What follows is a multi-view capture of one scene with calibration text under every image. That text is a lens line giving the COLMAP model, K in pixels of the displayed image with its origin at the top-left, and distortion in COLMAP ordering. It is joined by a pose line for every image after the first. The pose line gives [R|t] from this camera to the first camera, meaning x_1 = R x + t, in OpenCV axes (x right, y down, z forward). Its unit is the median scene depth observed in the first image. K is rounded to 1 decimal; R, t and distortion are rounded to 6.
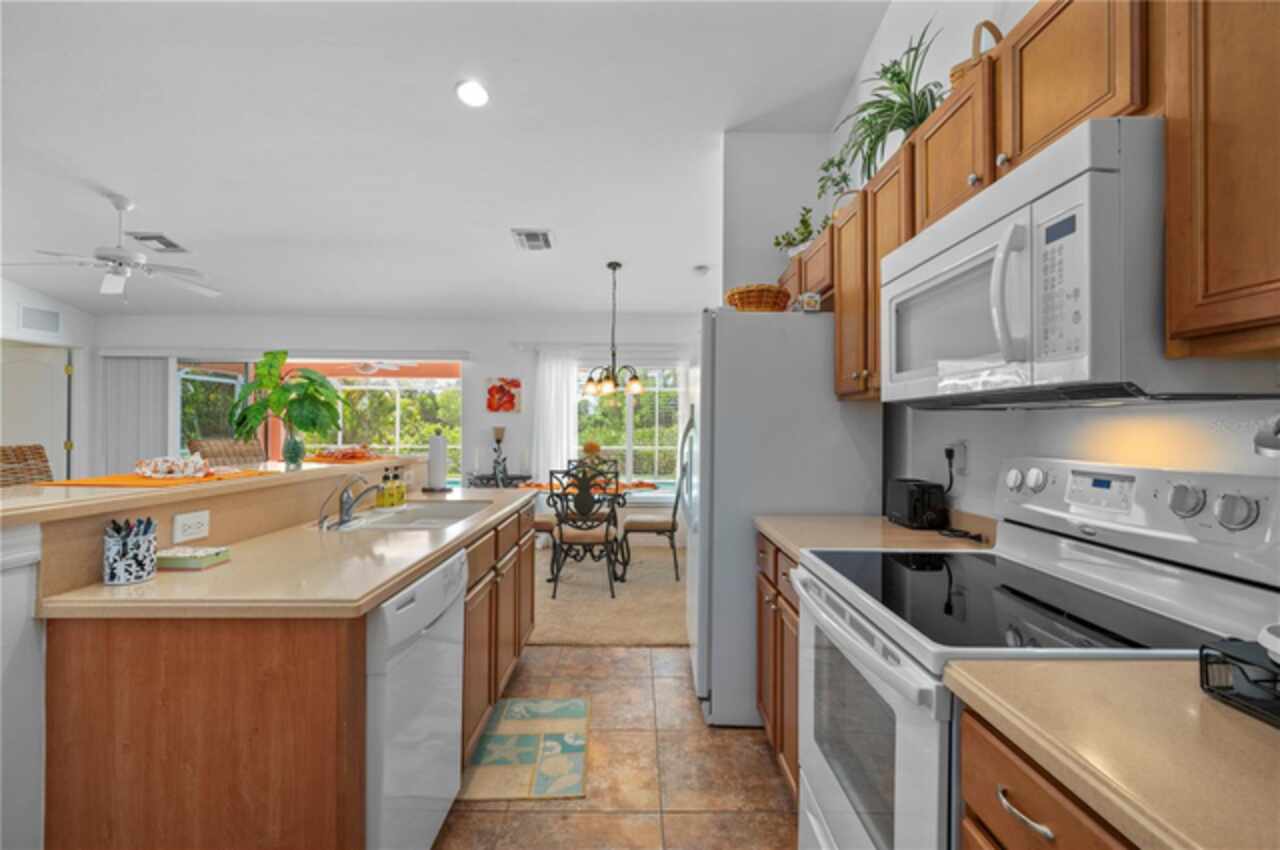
lens RADIAL K [[572.5, 0, 641.8], [0, 572.5, 423.2], [0, 0, 1]] dist [-0.000459, 0.000017]
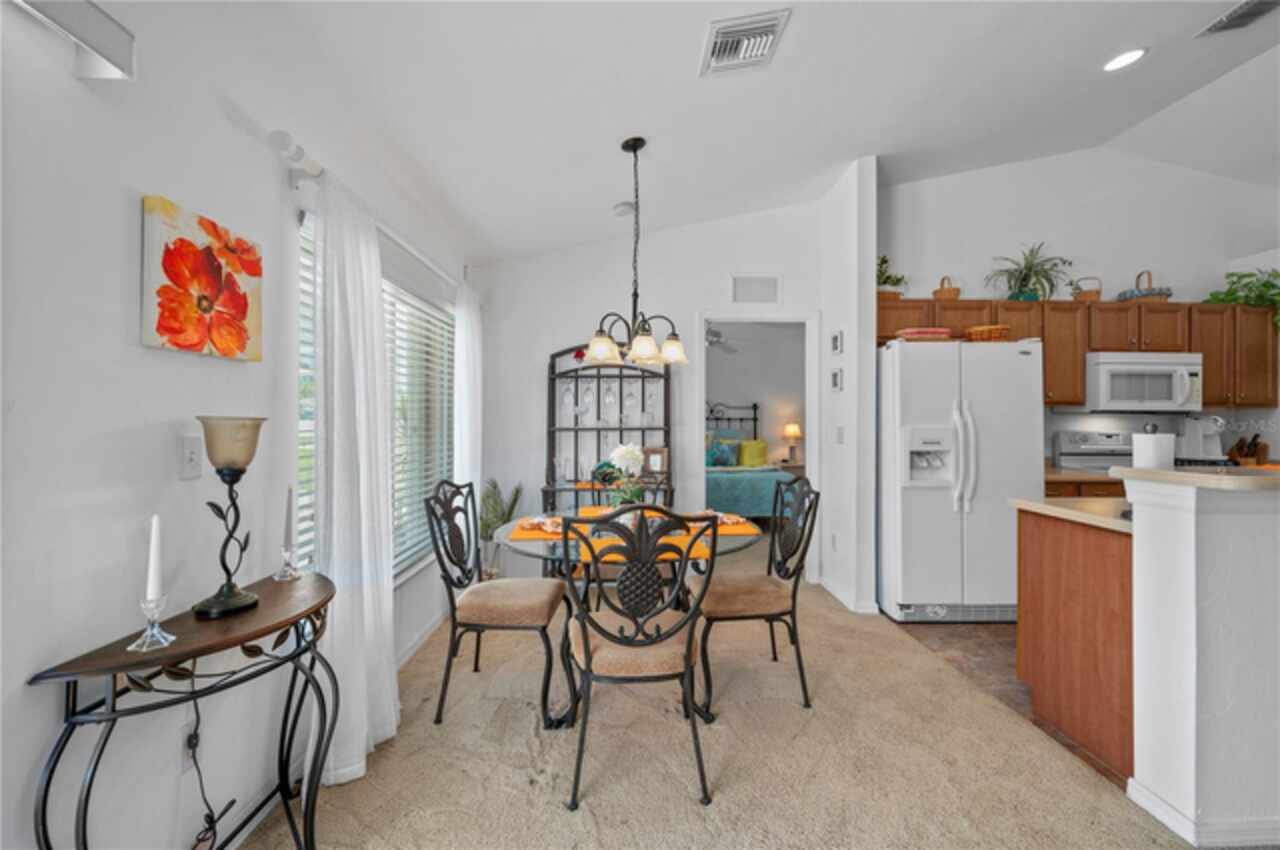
lens RADIAL K [[525.3, 0, 643.5], [0, 525.3, 416.4], [0, 0, 1]] dist [-0.001487, -0.000117]
pose [[-0.025897, 0.002019, 0.999663, -0.684819], [-0.012684, 0.999917, -0.002348, 0.006859], [-0.999584, -0.012741, -0.025869, 1.164768]]
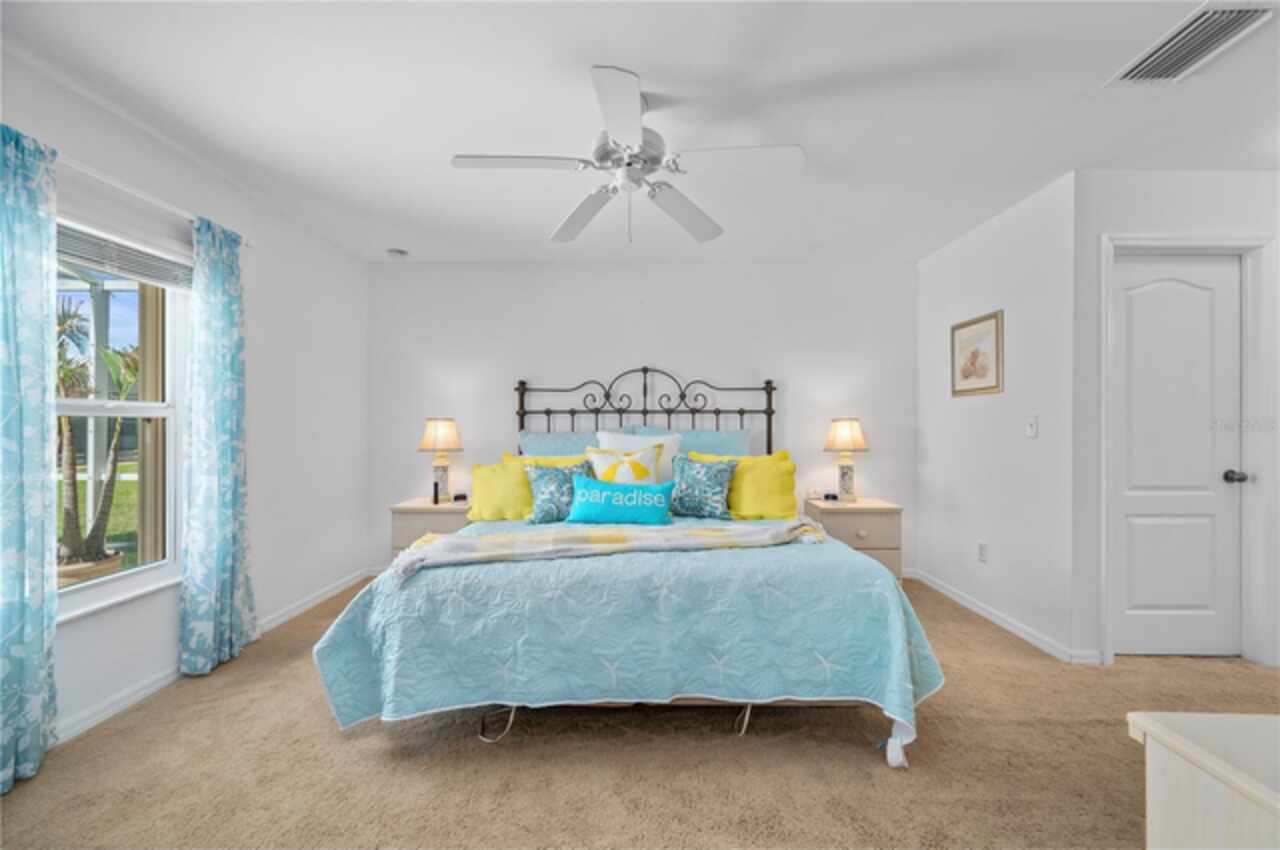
lens RADIAL K [[506.9, 0, 639.7], [0, 506.9, 421.0], [0, 0, 1]] dist [-0.000509, -0.000036]
pose [[0.023356, -0.004427, 0.999717, 0.232156], [-0.011826, 0.999919, 0.004704, 0.022697], [-0.999657, -0.011932, 0.023302, 0.936577]]
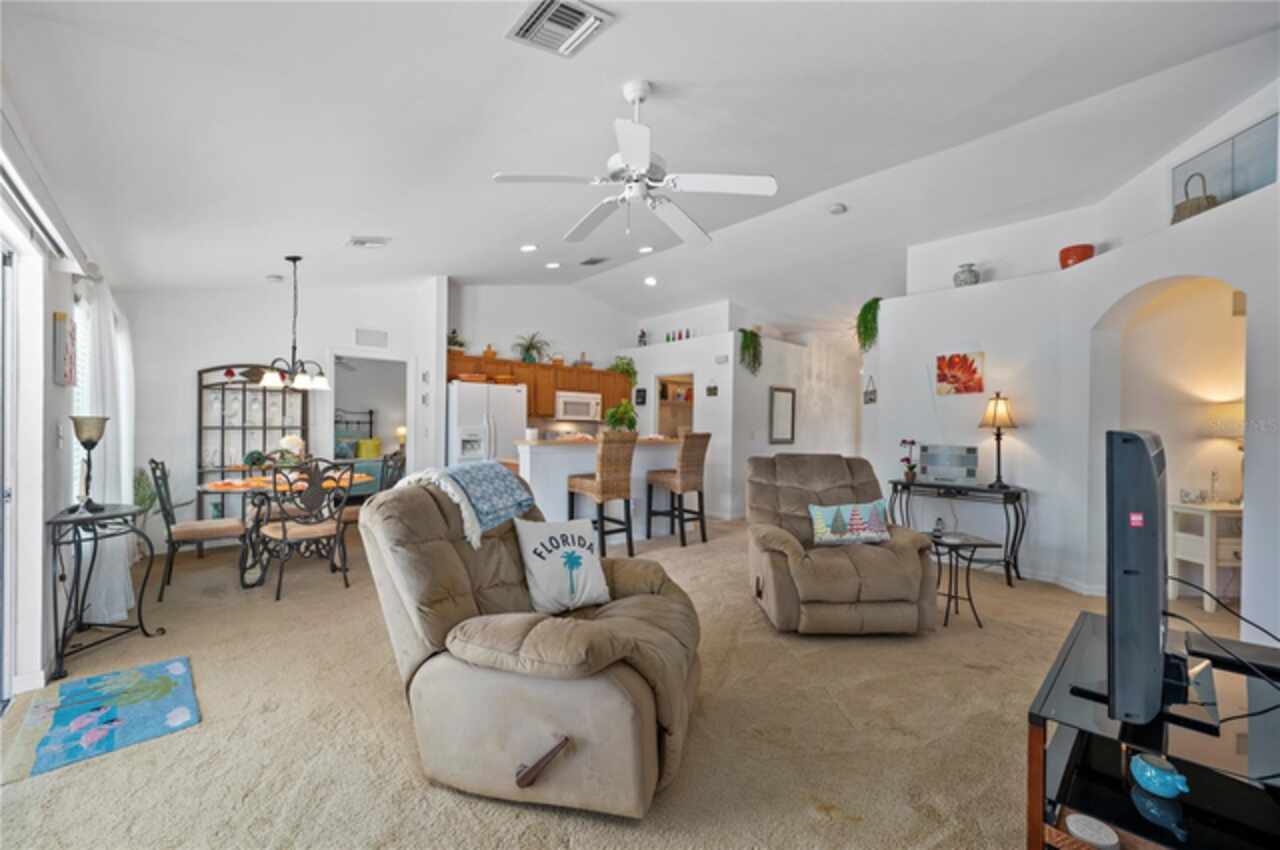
lens RADIAL K [[504.5, 0, 640.2], [0, 504.5, 429.6], [0, 0, 1]] dist [-0.001133, -0.000404]
pose [[-0.664854, -0.015010, 0.746822, -1.287085], [-0.021286, 0.999773, 0.001144, 0.010118], [-0.746670, -0.015136, -0.665022, 1.313139]]
